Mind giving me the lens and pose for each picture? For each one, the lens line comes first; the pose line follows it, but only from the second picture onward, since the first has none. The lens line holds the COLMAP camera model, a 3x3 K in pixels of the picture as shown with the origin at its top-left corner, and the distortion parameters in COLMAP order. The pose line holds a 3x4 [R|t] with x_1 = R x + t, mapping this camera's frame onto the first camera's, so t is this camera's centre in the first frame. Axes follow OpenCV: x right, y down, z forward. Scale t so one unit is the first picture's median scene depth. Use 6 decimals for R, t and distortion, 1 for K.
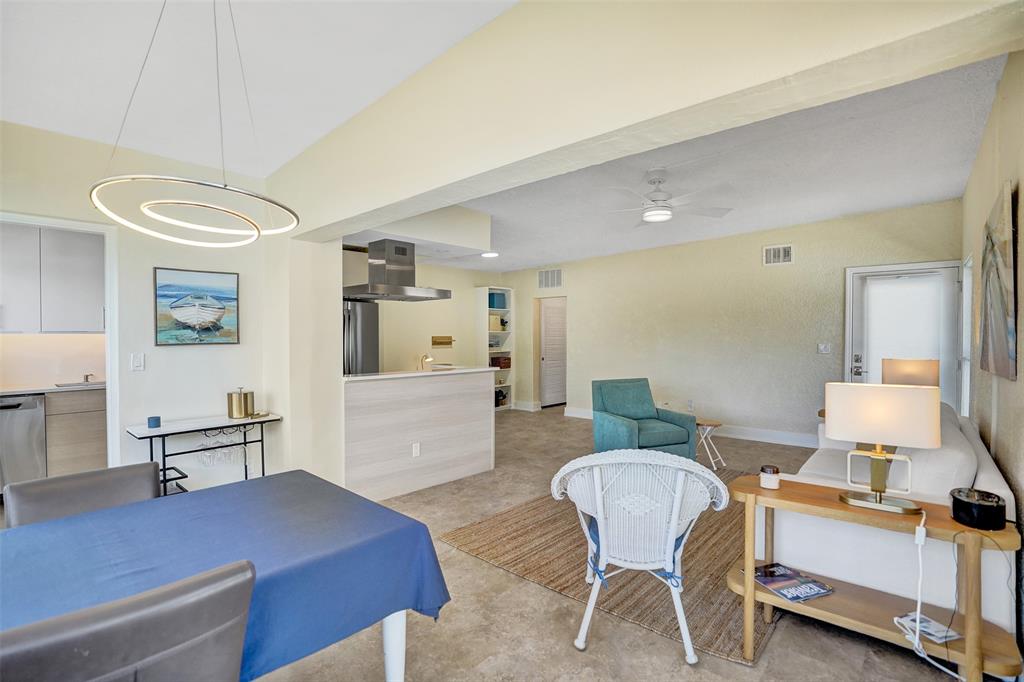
lens RADIAL K [[481.4, 0, 511.5], [0, 481.4, 336.1], [0, 0, 1]] dist [-0.063177, 0.023750]
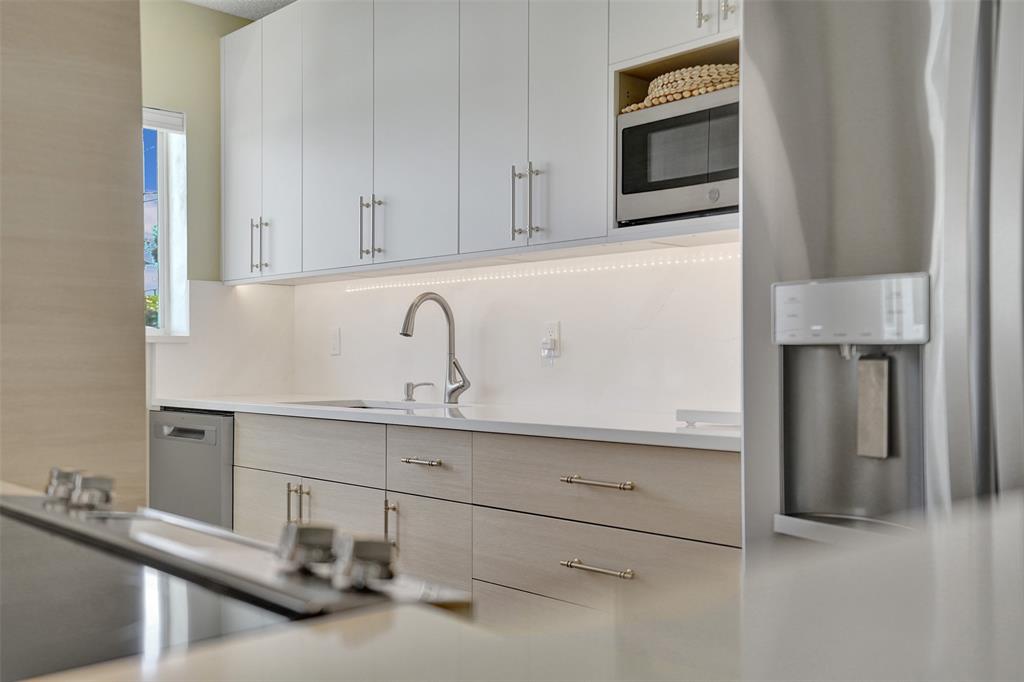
lens RADIAL K [[996.8, 0, 507.2], [0, 996.8, 349.0], [0, 0, 1]] dist [0.106712, -0.001705]
pose [[-0.096014, -0.004552, -0.995370, -0.094523], [-0.002882, 0.999987, -0.004295, 0.053555], [0.995376, 0.002457, -0.096026, 1.060359]]
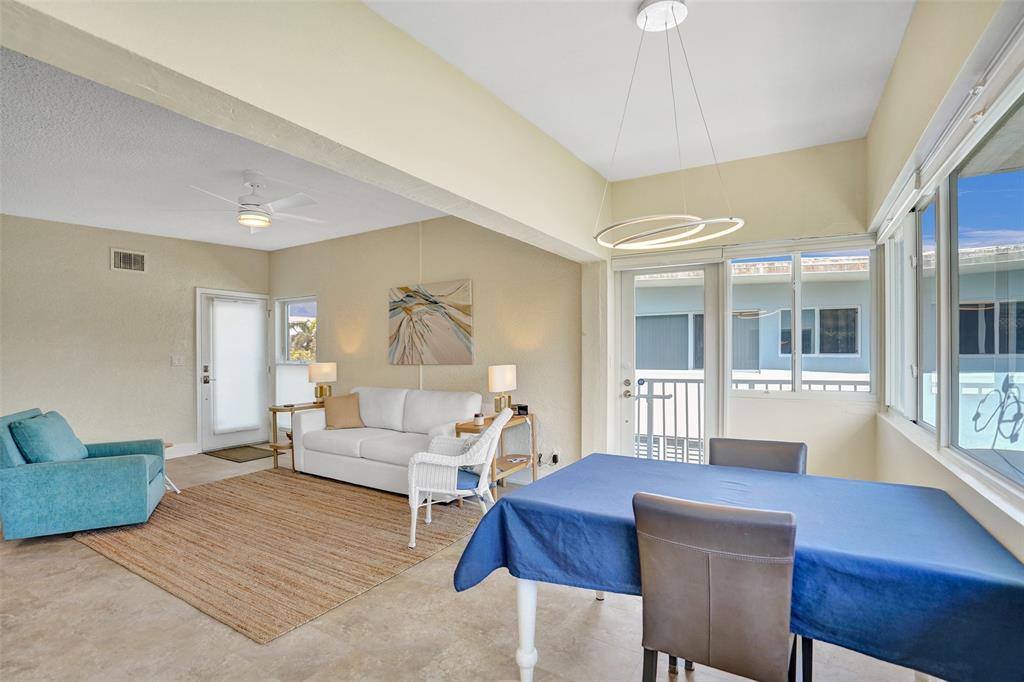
lens RADIAL K [[484.6, 0, 515.1], [0, 484.6, 354.8], [0, 0, 1]] dist [-0.065604, 0.030173]
pose [[-0.184820, -0.003606, 0.982766, -0.569907], [0.009970, 0.999935, 0.005544, 0.016272], [-0.982722, 0.010823, -0.184772, 0.514624]]
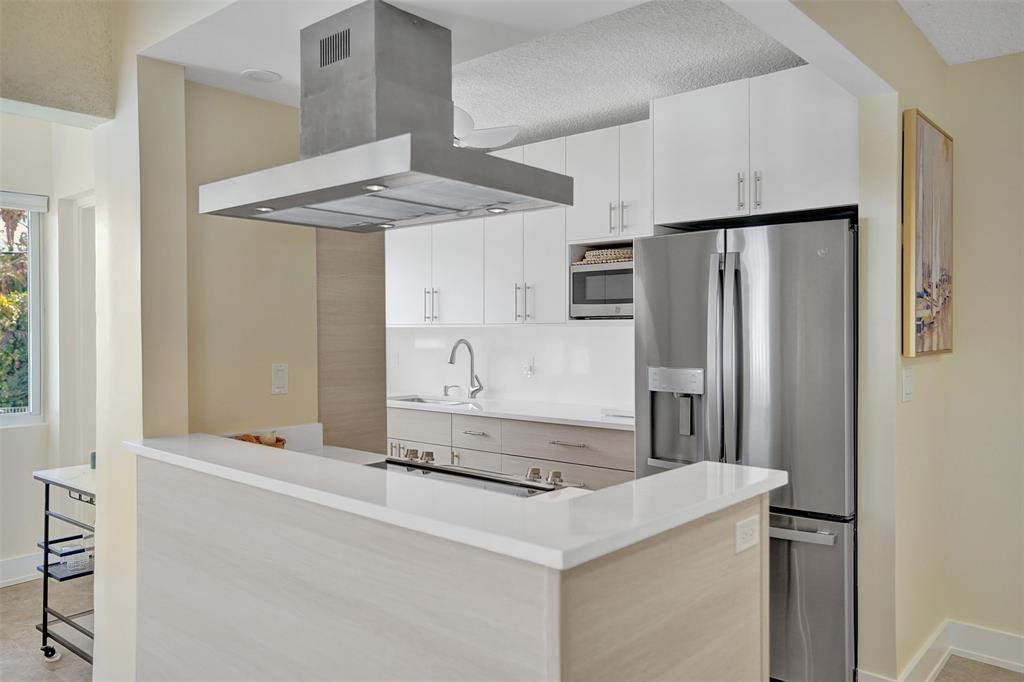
lens RADIAL K [[763.5, 0, 510.0], [0, 763.5, 328.3], [0, 0, 1]] dist [0.009807, 0.001891]
pose [[0.010597, 0.001900, -0.999942, 0.214548], [-0.002370, 0.999995, 0.001875, -0.005186], [0.999941, 0.002350, 0.010601, 0.991412]]
